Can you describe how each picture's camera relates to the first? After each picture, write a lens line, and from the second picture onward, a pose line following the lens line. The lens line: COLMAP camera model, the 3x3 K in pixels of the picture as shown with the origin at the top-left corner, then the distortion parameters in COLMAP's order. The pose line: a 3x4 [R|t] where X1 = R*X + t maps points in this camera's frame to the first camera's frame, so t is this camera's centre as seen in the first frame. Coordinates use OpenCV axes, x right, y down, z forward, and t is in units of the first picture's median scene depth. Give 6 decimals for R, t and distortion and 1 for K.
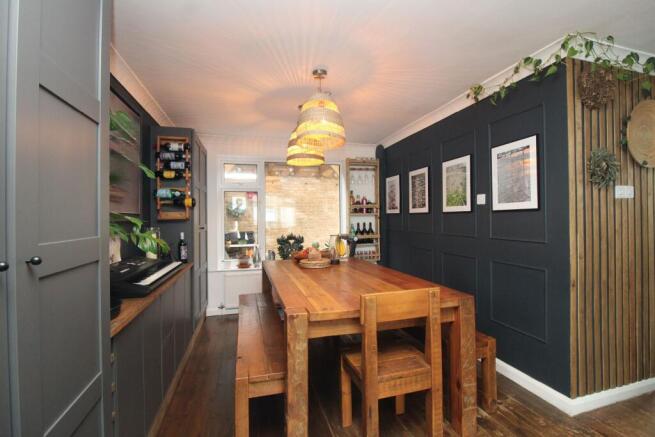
lens RADIAL K [[295.9, 0, 327.5], [0, 295.9, 218.5], [0, 0, 1]] dist [-0.000357, -0.000044]
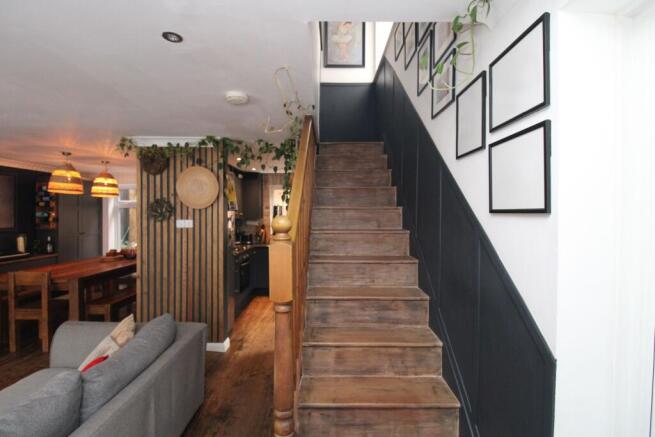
lens RADIAL K [[306.9, 0, 327.5], [0, 306.9, 218.5], [0, 0, 1]] dist [-0.001309, -0.000145]
pose [[0.957930, 0.013794, -0.286671, 2.223108], [-0.005706, 0.999562, 0.029029, -0.170389], [0.286946, -0.026172, 0.957589, -0.370264]]
